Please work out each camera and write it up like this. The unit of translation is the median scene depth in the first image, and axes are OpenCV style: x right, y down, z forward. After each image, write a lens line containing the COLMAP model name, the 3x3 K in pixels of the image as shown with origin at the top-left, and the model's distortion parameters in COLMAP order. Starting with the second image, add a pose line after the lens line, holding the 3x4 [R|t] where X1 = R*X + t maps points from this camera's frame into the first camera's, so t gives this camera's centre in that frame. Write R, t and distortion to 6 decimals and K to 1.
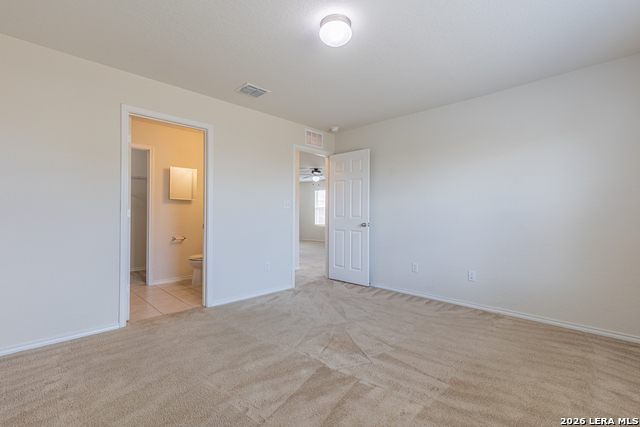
lens RADIAL K [[286.8, 0, 321.8], [0, 286.8, 212.3], [0, 0, 1]] dist [0.005513, 0.000059]
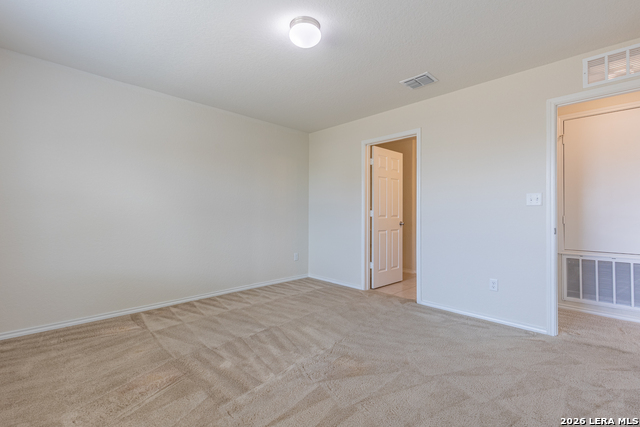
lens RADIAL K [[286.8, 0, 321.8], [0, 286.8, 212.3], [0, 0, 1]] dist [0.005513, 0.000059]
pose [[-0.010552, -0.009277, -0.999901, 0.671003], [0.001947, 0.999955, -0.009298, 0.008792], [0.999942, -0.002045, -0.010533, 0.676768]]
